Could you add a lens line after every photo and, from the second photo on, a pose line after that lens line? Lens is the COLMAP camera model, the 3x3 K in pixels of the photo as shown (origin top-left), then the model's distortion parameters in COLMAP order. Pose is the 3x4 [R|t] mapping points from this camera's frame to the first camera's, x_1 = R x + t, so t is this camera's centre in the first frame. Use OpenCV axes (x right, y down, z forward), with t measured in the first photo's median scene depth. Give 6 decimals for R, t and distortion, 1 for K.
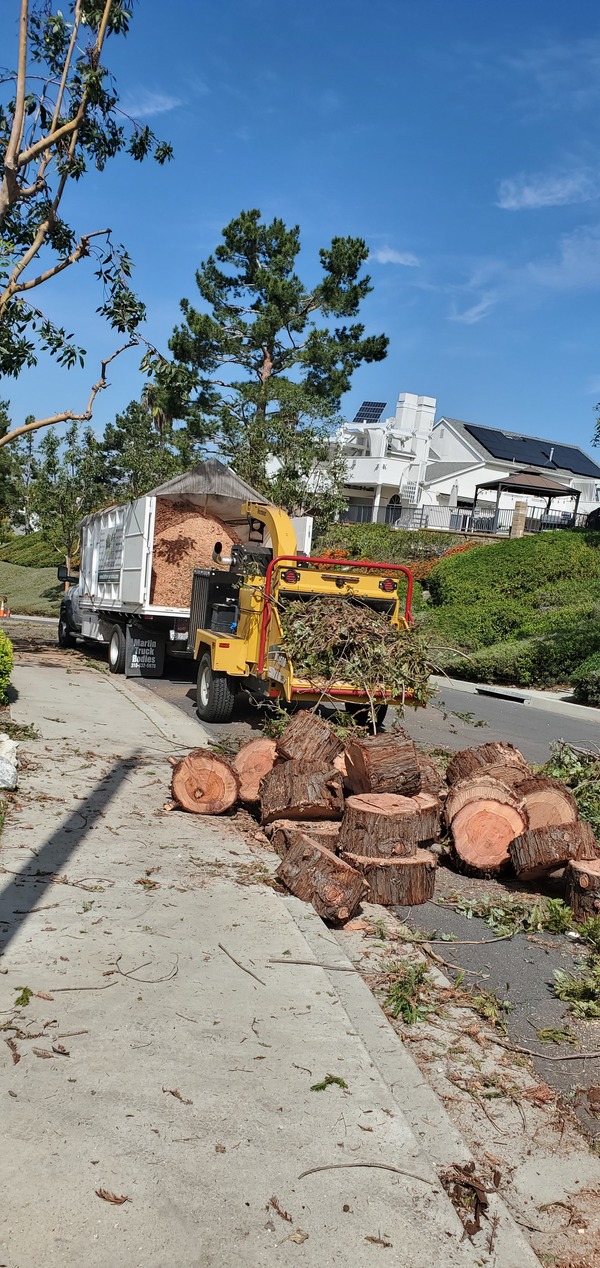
lens RADIAL K [[1149.2, 0, 298.2], [0, 1149.2, 652.0], [0, 0, 1]] dist [0.139105, -0.609646]
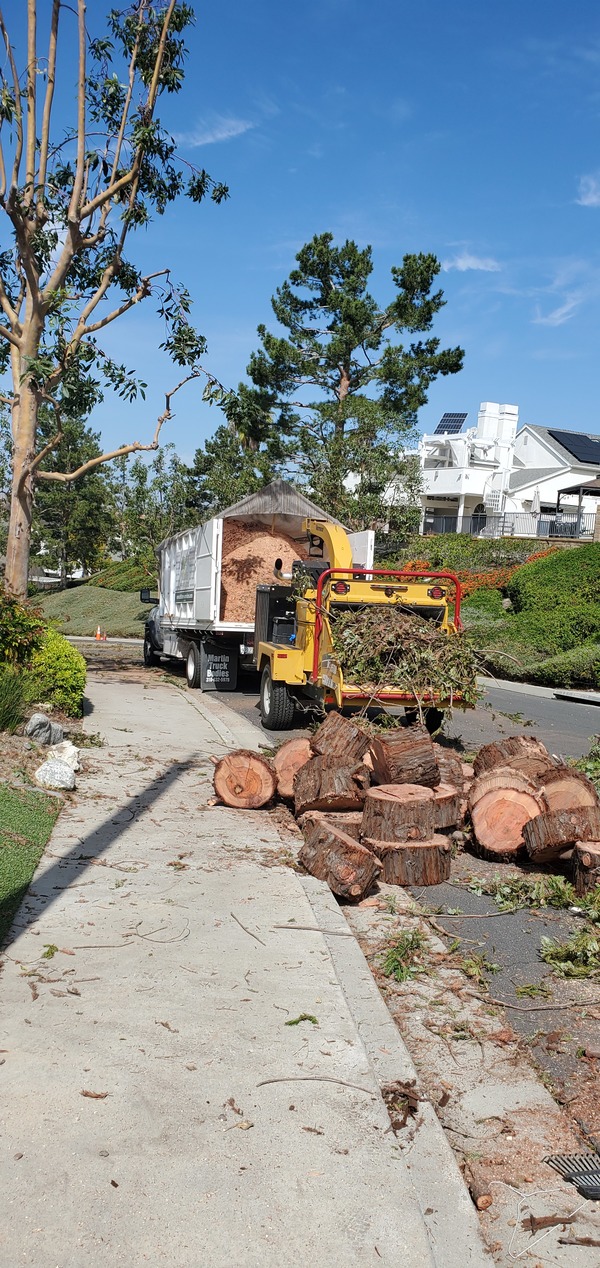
lens RADIAL K [[1157.8, 0, 281.9], [0, 1157.8, 637.4], [0, 0, 1]] dist [0.284169, -1.540324]
pose [[0.993707, -0.036481, -0.105901, 0.041975], [0.033543, 0.999005, -0.029392, 0.007287], [0.106868, 0.025655, 0.993942, -0.050718]]
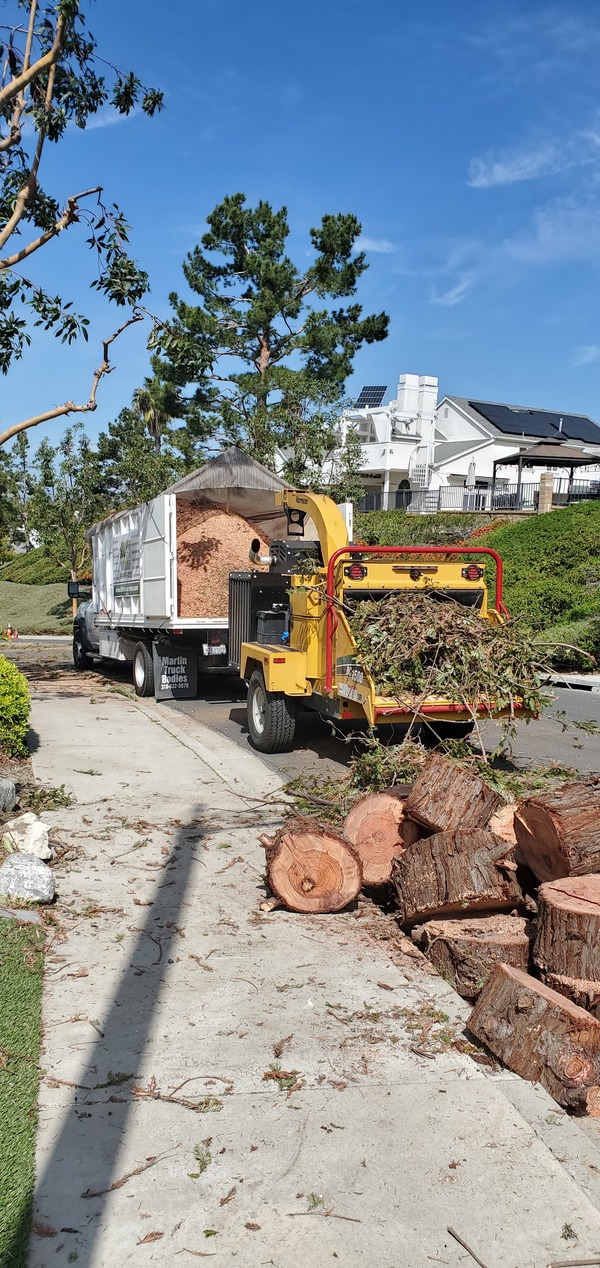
lens RADIAL K [[1107.4, 0, 281.3], [0, 1107.4, 632.6], [0, 0, 1]] dist [0.127674, -0.390242]
pose [[0.996711, -0.080314, -0.010841, -0.045582], [0.080186, 0.996711, -0.011721, -0.014298], [0.011747, 0.010813, 0.999873, 0.169846]]
